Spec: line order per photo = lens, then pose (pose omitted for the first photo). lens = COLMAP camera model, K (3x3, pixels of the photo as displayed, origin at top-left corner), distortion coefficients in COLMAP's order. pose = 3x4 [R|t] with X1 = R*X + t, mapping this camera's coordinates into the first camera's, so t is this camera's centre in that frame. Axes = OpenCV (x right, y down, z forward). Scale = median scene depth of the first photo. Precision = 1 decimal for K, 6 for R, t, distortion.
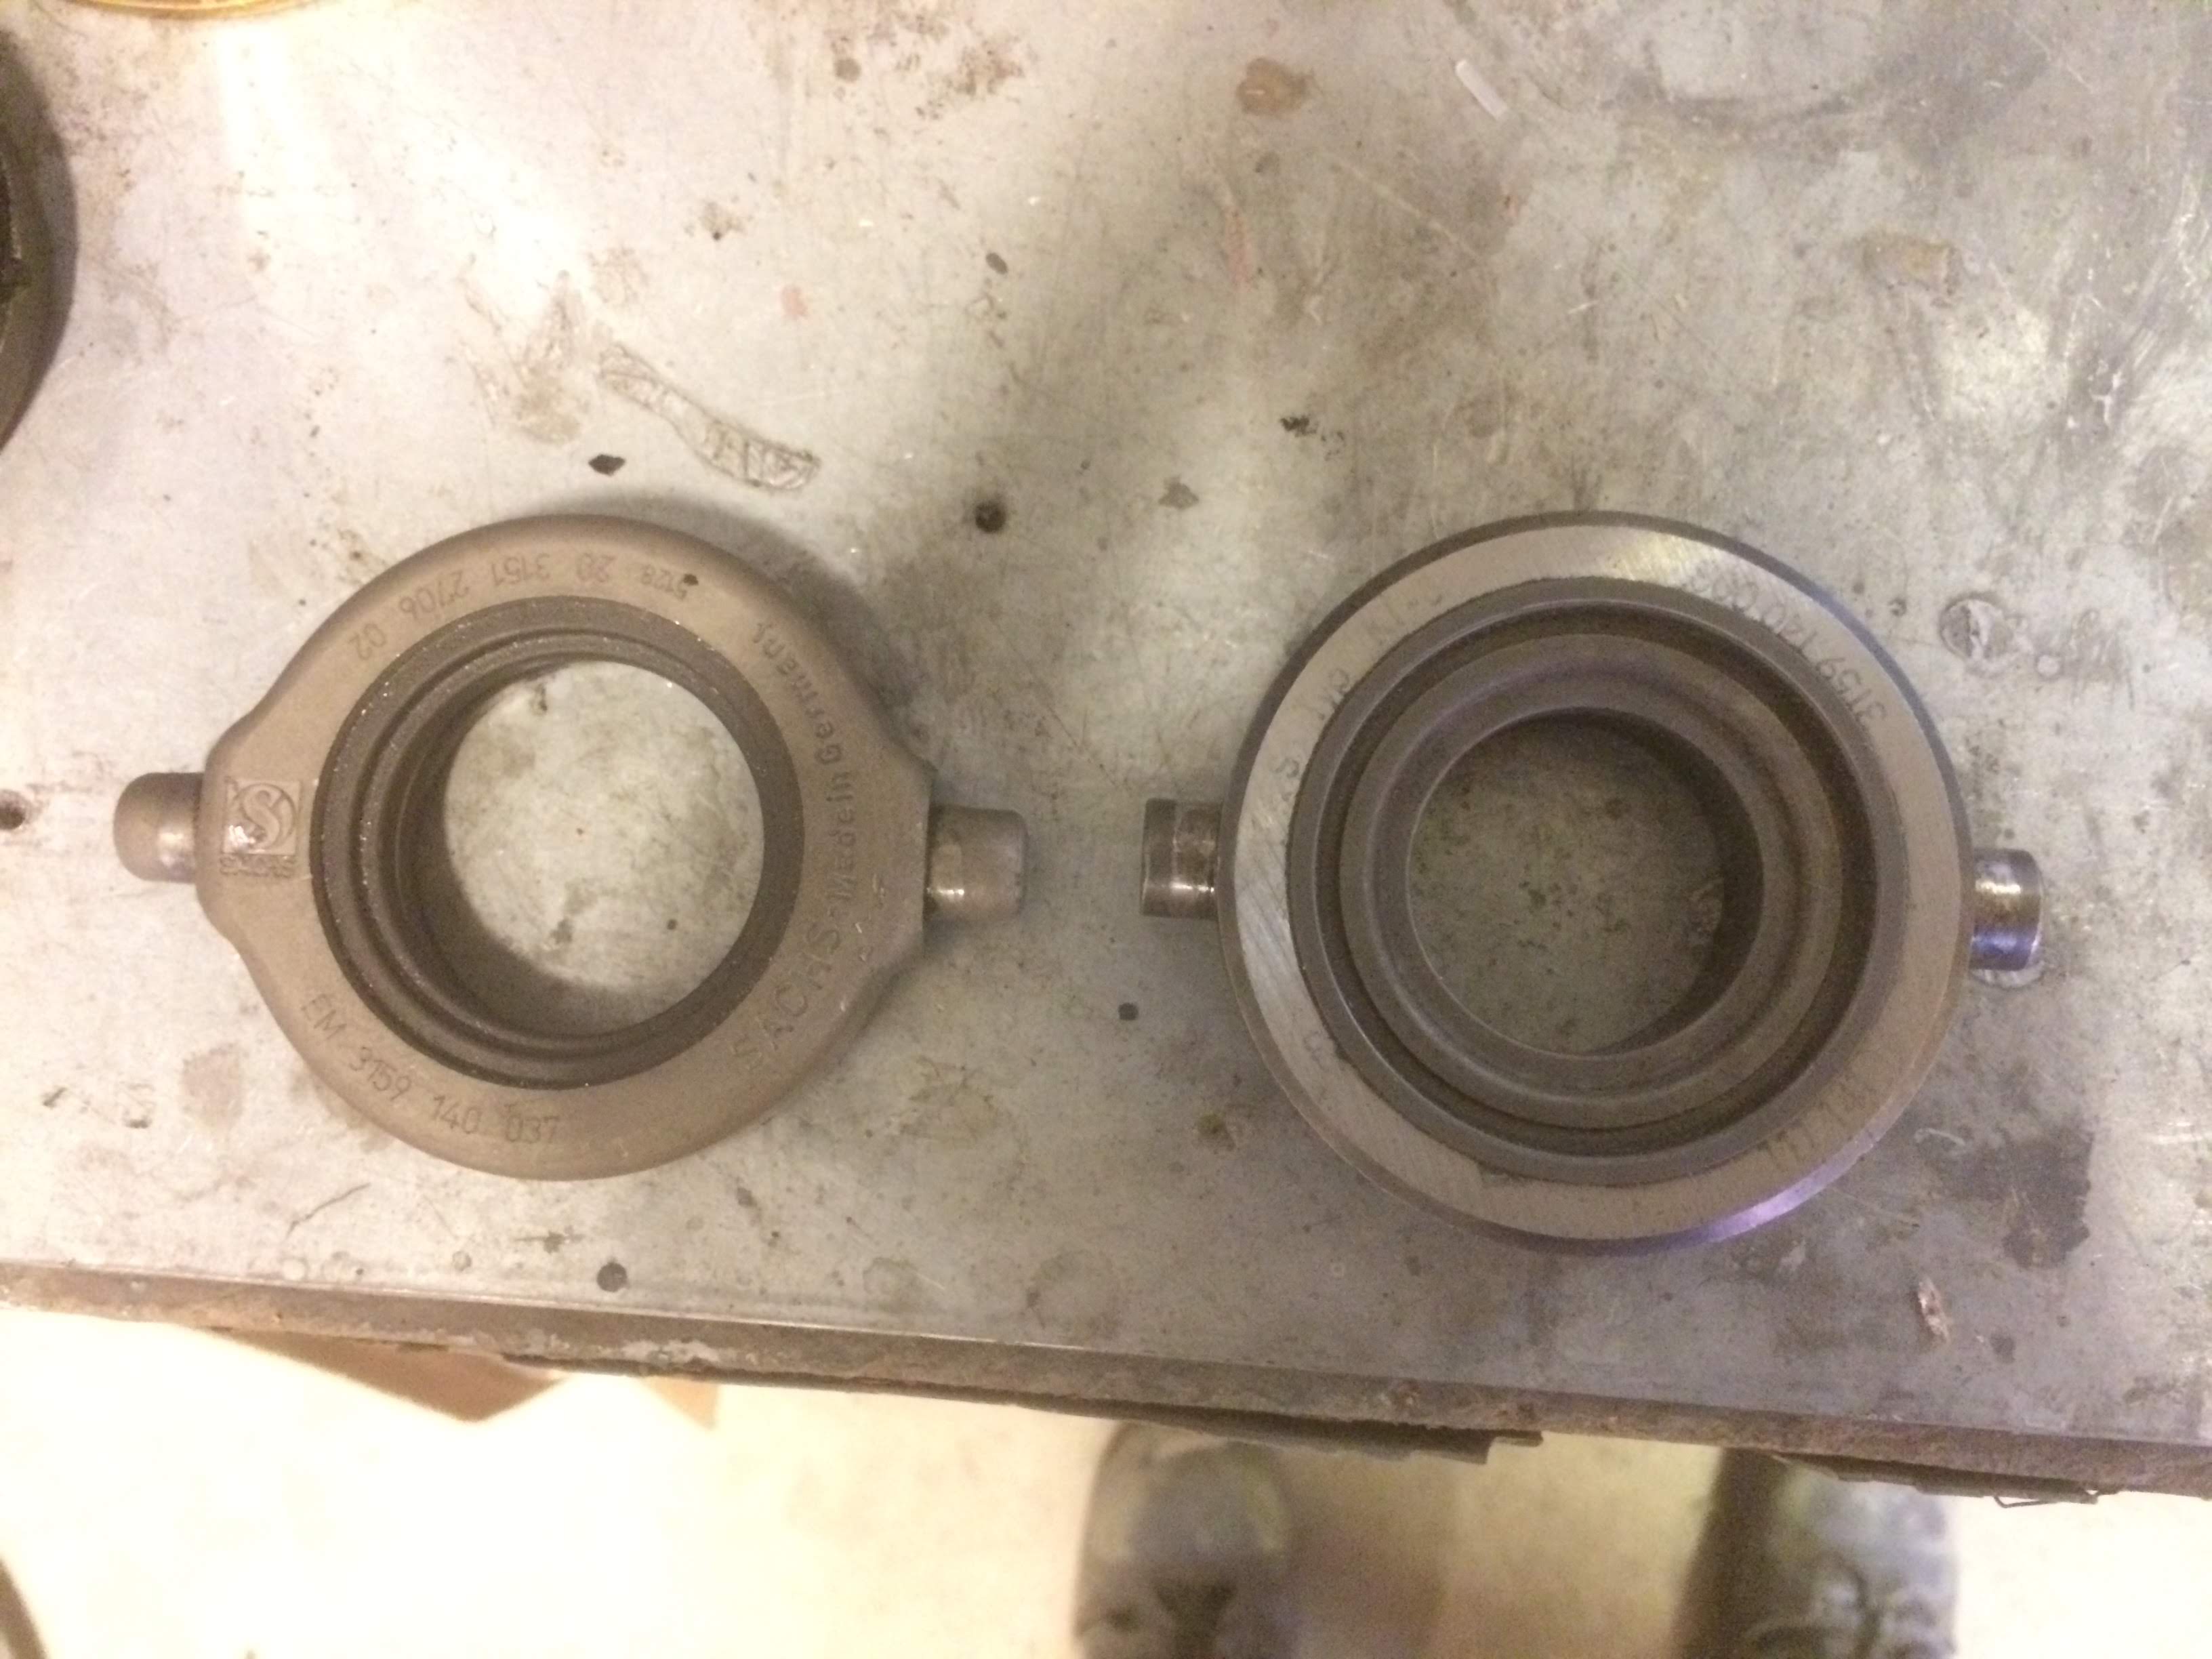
lens RADIAL K [[1973.7, 0, 1106.0], [0, 1973.7, 829.5], [0, 0, 1]] dist [0.089043, -0.166233]
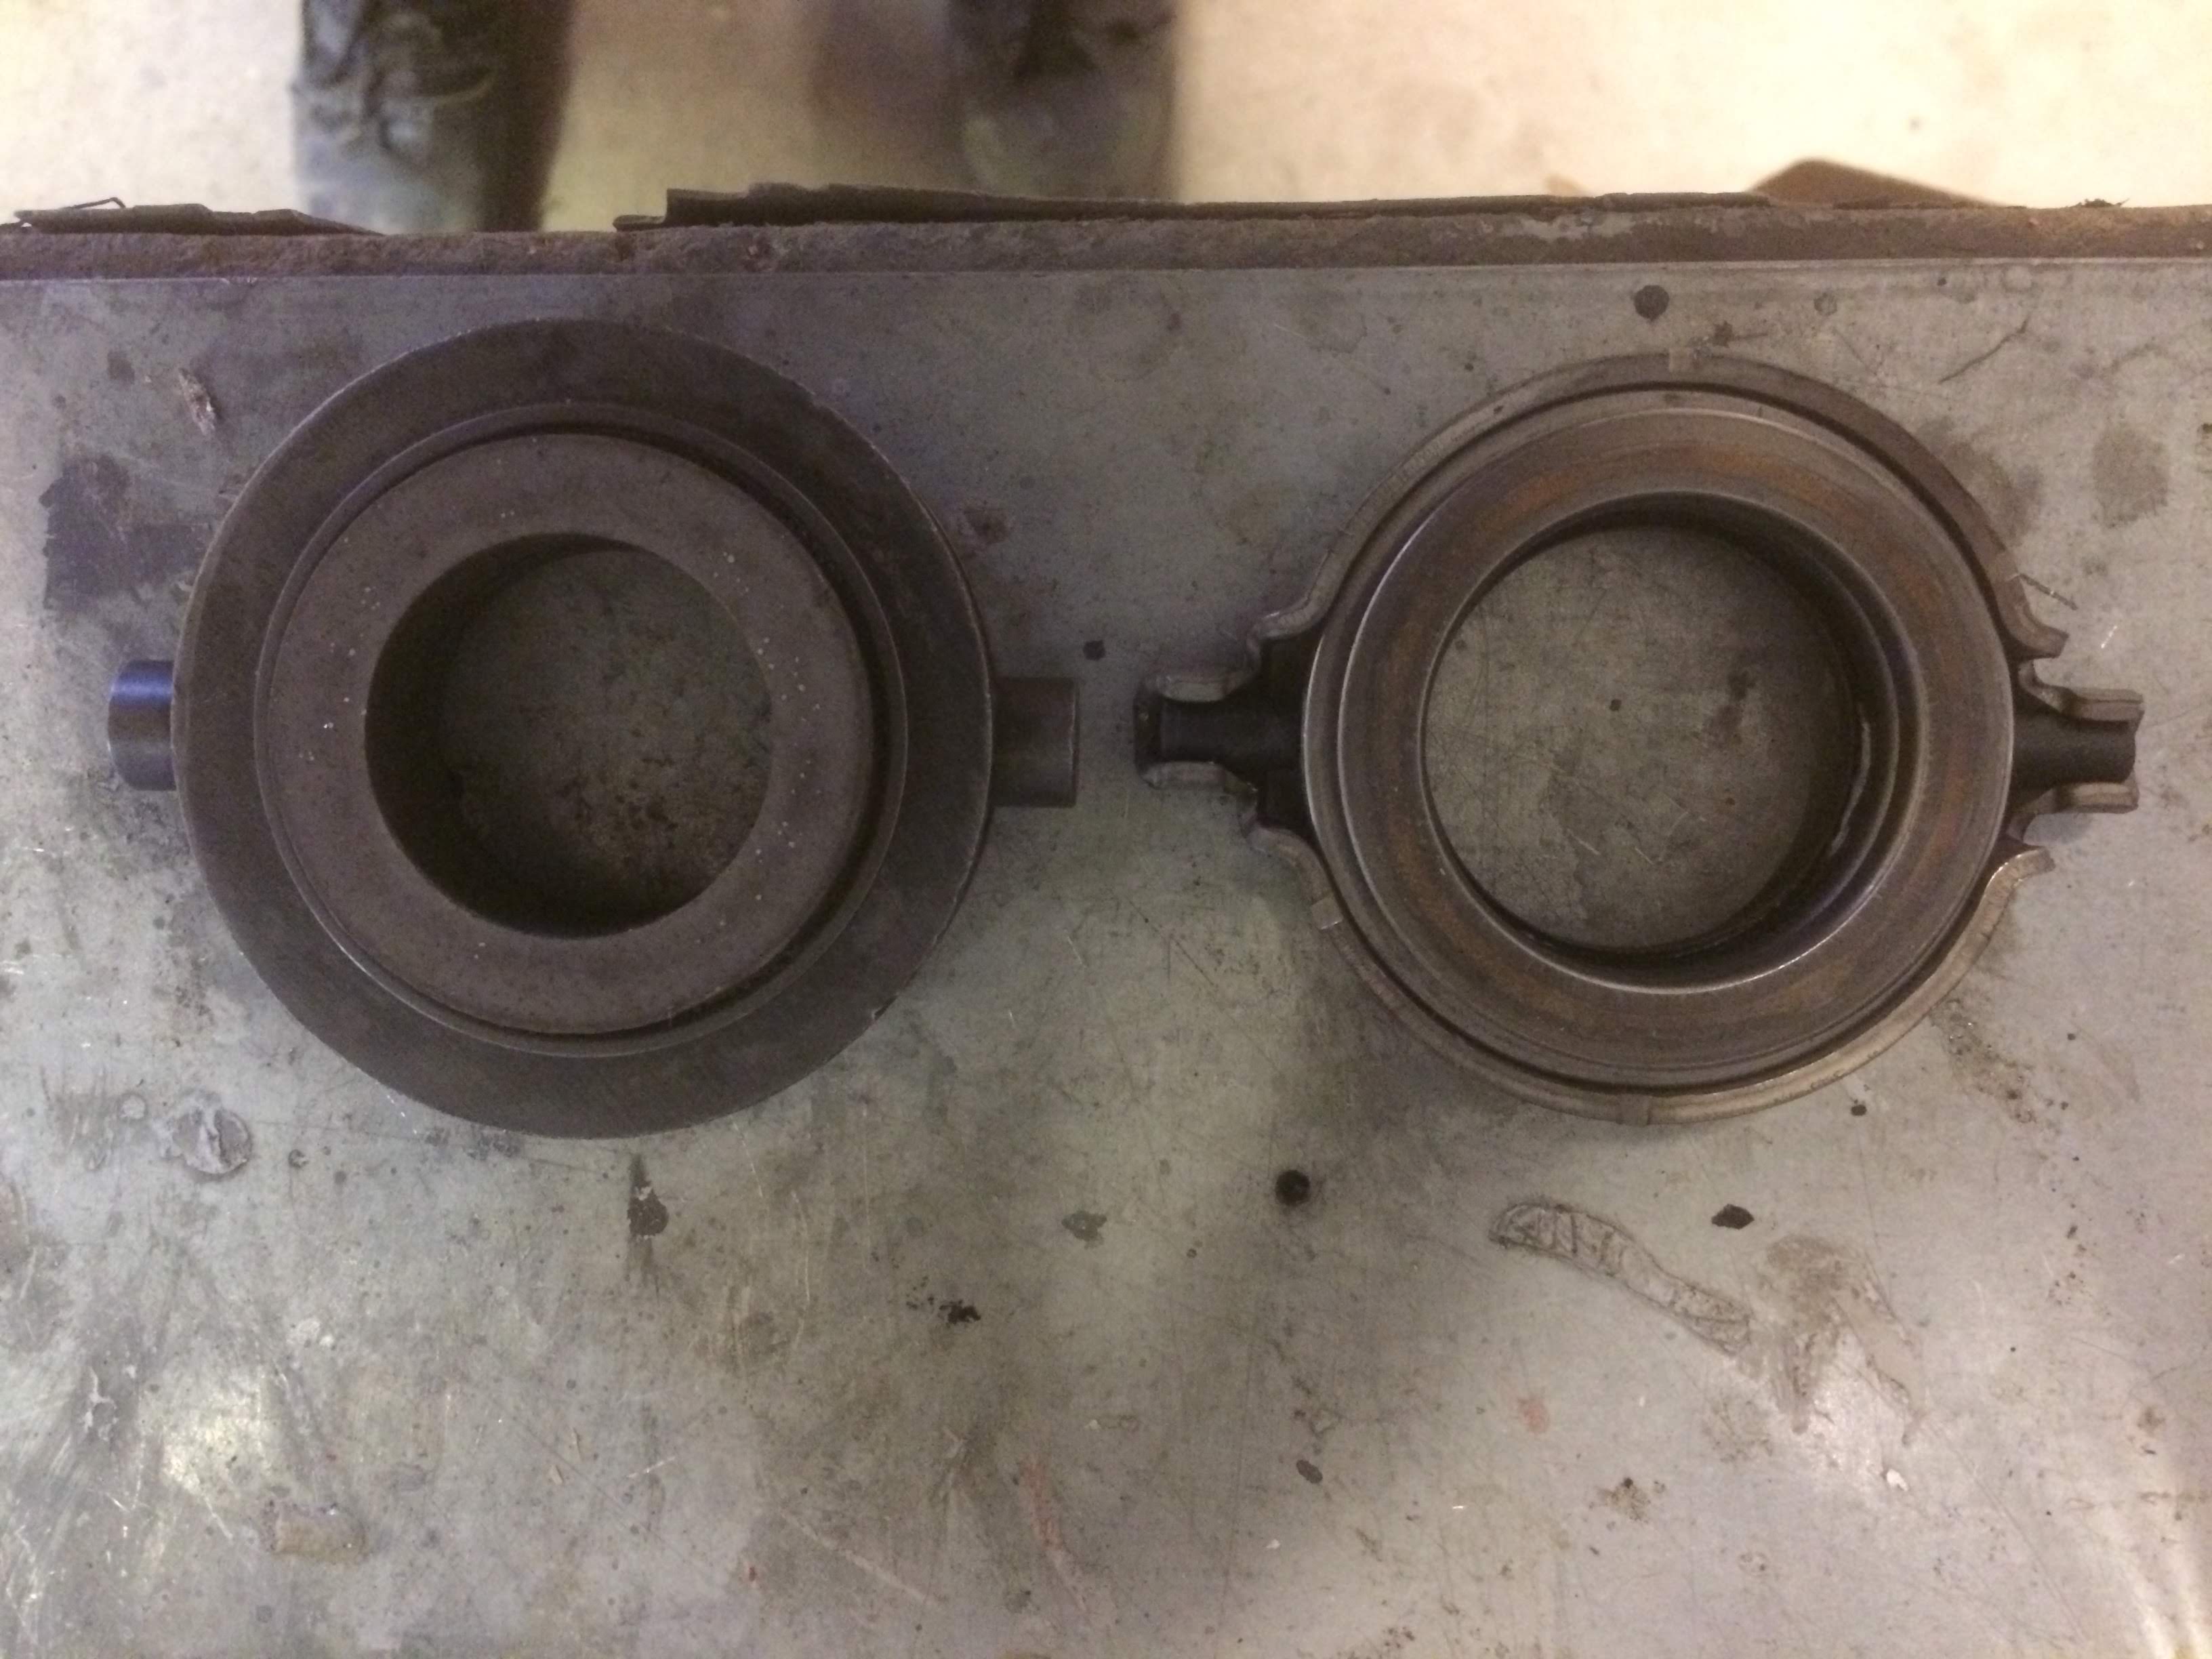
lens RADIAL K [[1973.7, 0, 1106.0], [0, 1973.7, 829.5], [0, 0, 1]] dist [0.089043, -0.166233]
pose [[-0.995326, 0.079094, 0.055404, -0.036932], [-0.078880, -0.996866, 0.006033, 0.005282], [0.055707, 0.001634, 0.998446, 0.101261]]
